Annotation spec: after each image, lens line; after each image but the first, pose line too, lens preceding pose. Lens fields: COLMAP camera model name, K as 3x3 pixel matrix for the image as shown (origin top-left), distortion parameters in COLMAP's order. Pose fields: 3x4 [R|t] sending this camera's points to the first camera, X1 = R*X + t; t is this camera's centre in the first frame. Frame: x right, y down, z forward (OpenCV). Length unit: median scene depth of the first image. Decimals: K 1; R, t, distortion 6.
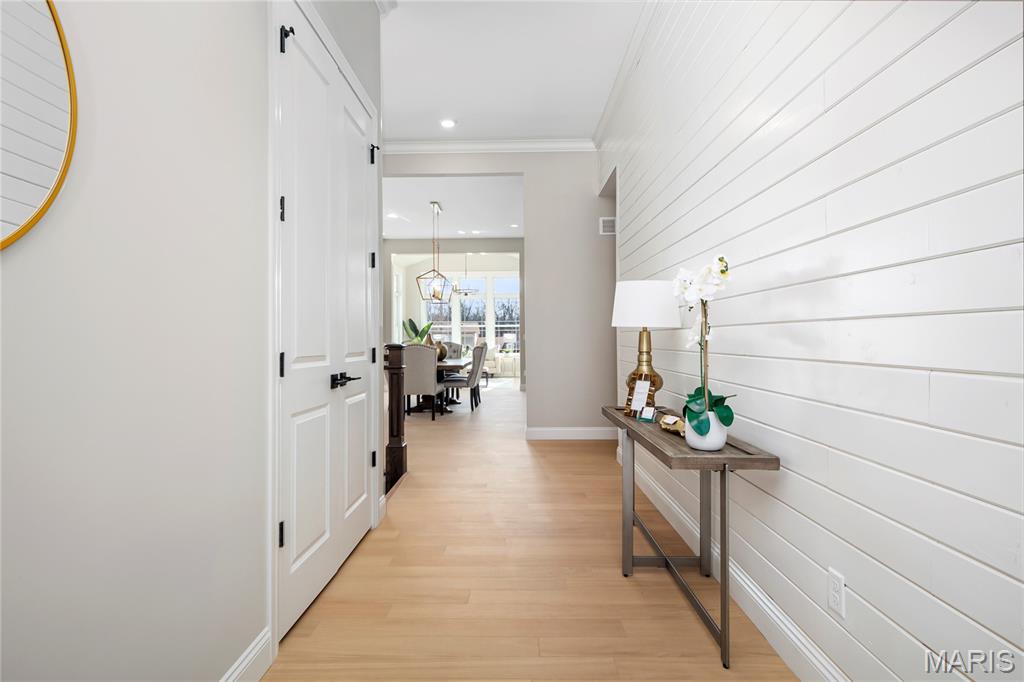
lens RADIAL K [[522.0, 0, 509.6], [0, 522.0, 339.5], [0, 0, 1]] dist [0.002956, -0.002914]
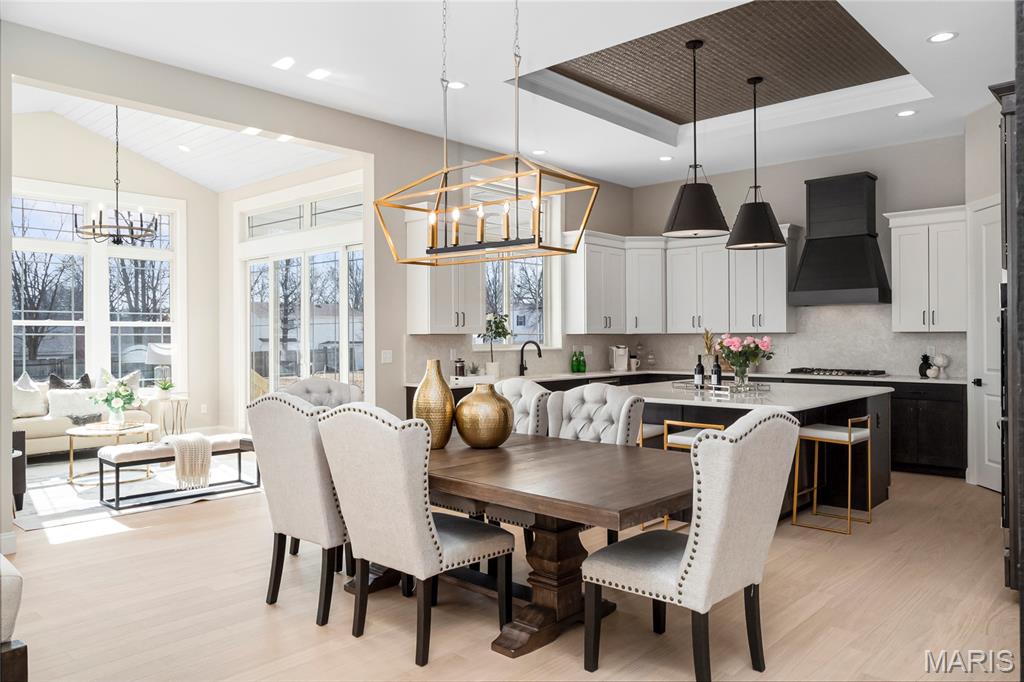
lens RADIAL K [[738.7, 0, 511.9], [0, 738.7, 340.4], [0, 0, 1]] dist [0.004750, 0.001104]
pose [[0.663841, 0.004096, 0.747862, -0.266582], [-0.000260, 0.999986, -0.005245, -0.010803], [-0.747873, 0.003287, 0.663833, 0.402603]]
